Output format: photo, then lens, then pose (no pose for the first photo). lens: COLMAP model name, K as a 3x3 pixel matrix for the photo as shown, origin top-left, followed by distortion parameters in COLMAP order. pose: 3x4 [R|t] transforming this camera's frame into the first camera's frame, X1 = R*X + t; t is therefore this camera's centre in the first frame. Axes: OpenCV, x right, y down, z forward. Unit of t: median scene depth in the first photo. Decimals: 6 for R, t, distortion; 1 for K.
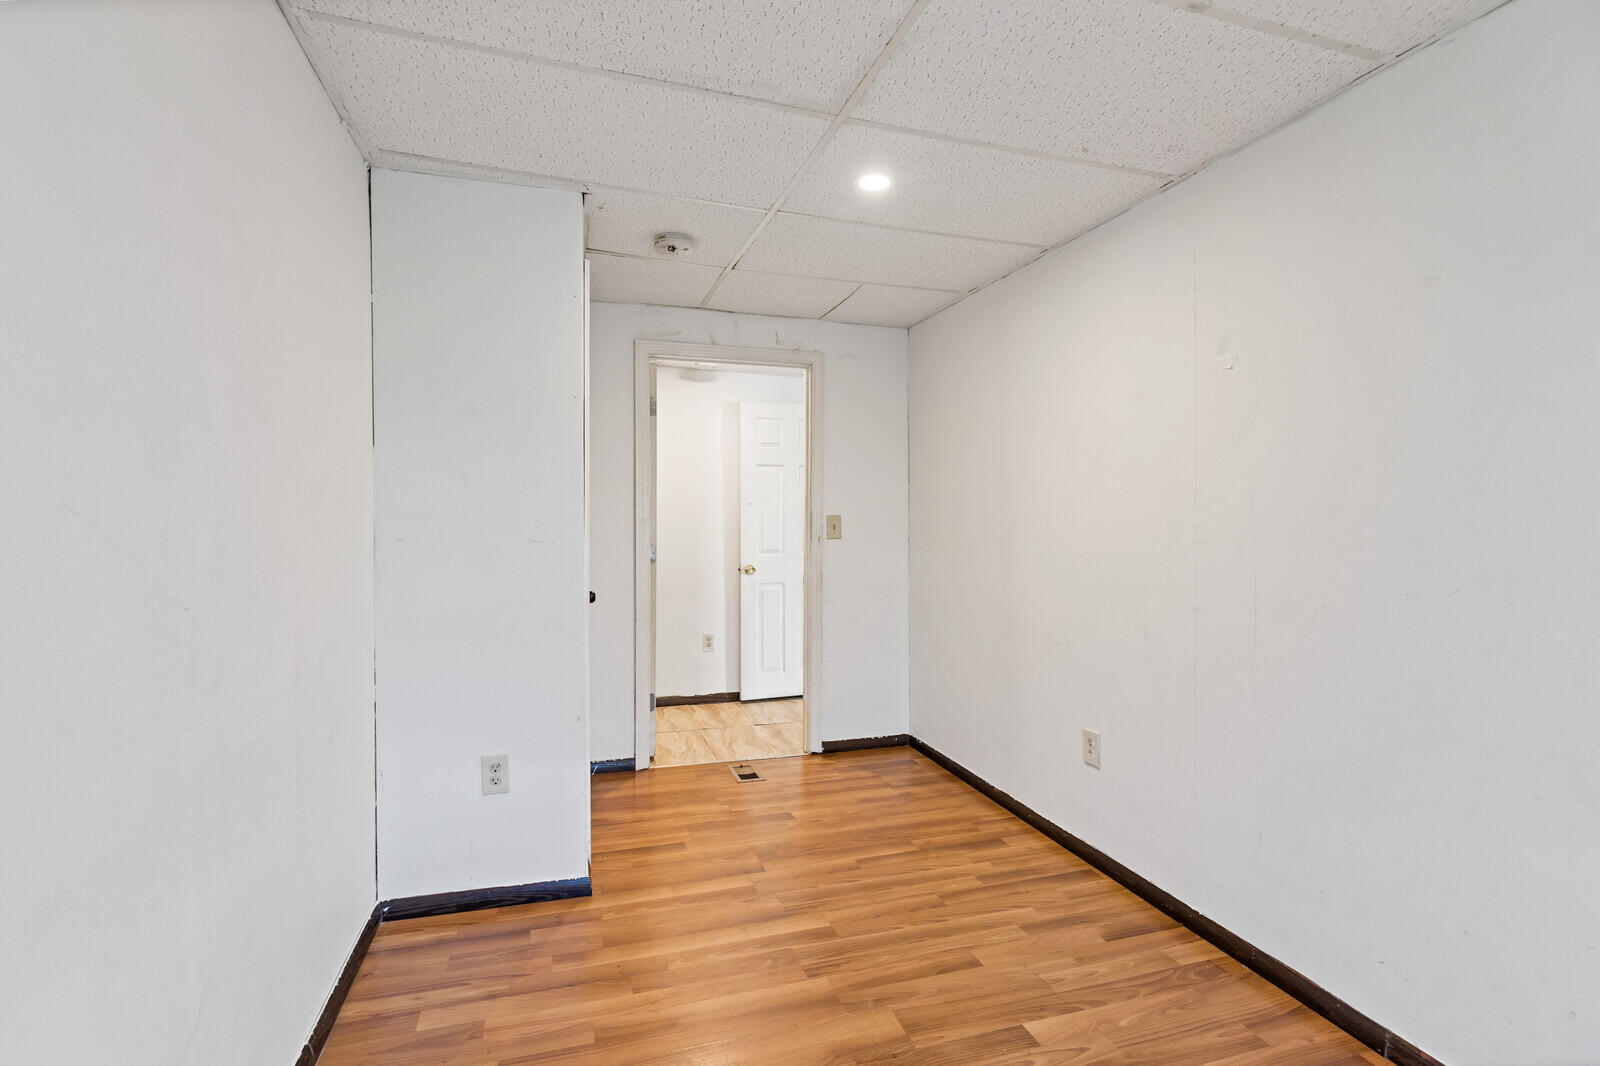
lens RADIAL K [[731.5, 0, 794.7], [0, 731.5, 525.8], [0, 0, 1]] dist [0.003664, -0.002393]
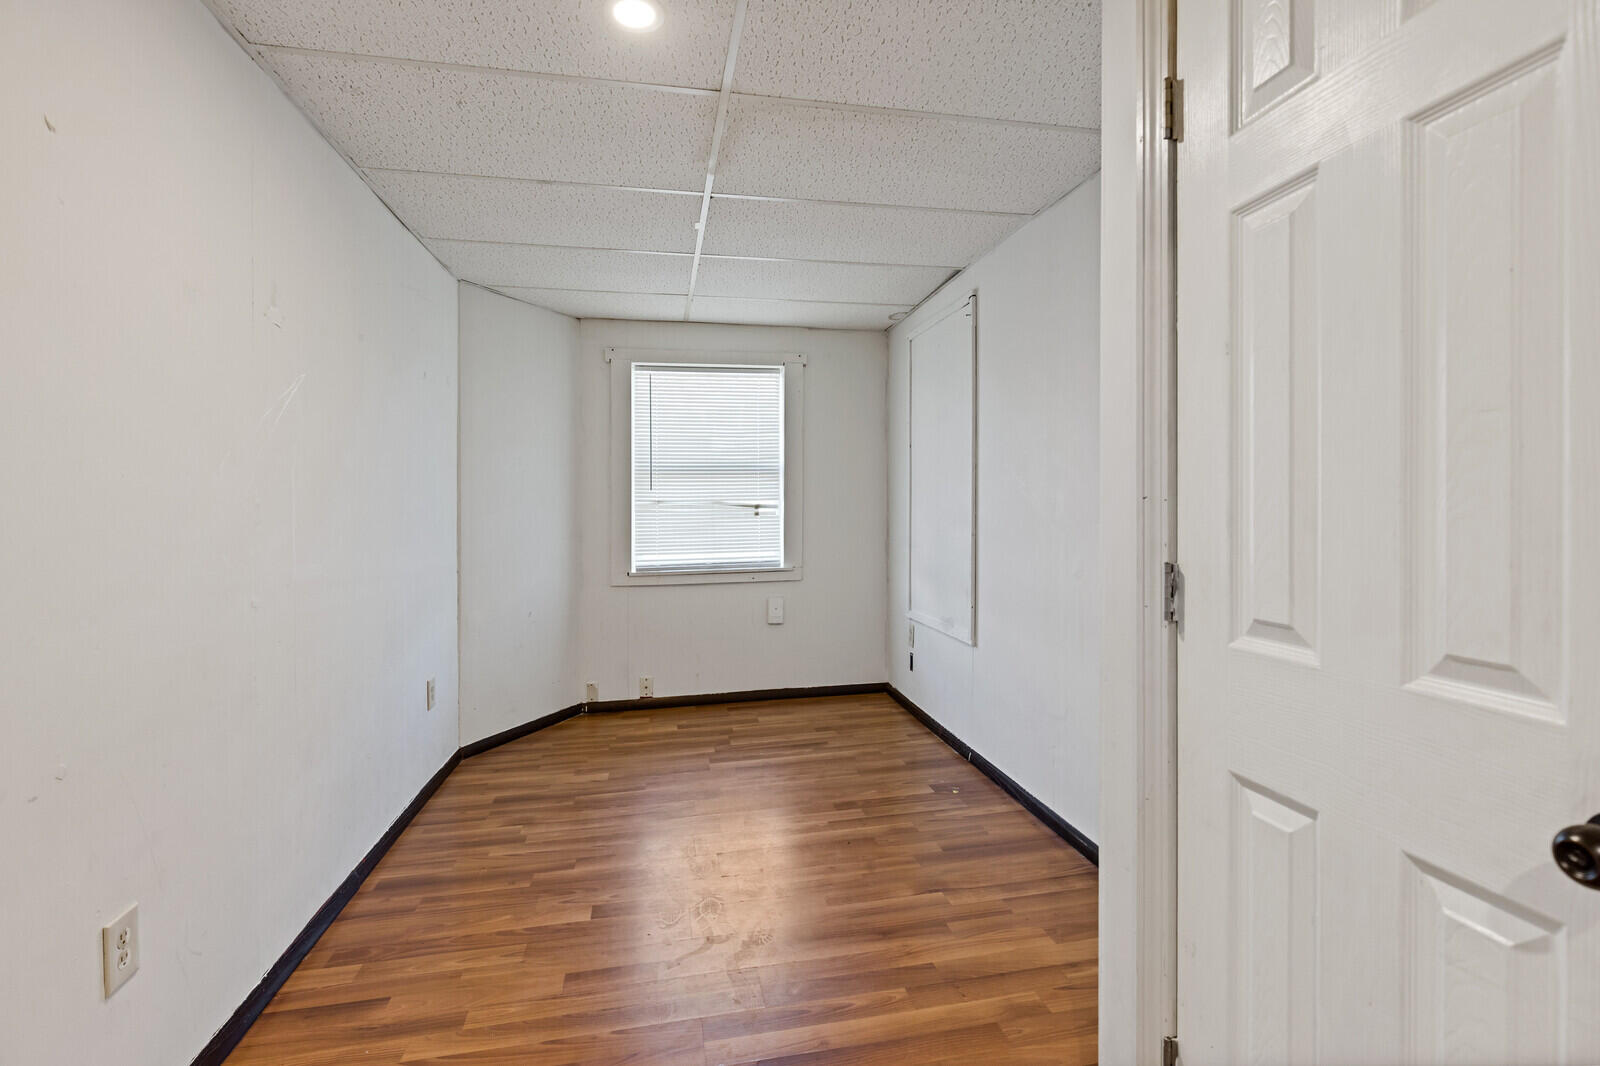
lens RADIAL K [[731.5, 0, 802.6], [0, 731.5, 522.5], [0, 0, 1]] dist [0.003664, -0.002393]
pose [[-0.994106, 0.000318, 0.108409, -0.142828], [0.004176, 0.999366, 0.035365, -0.003679], [-0.108329, 0.035610, -0.993477, 1.886473]]
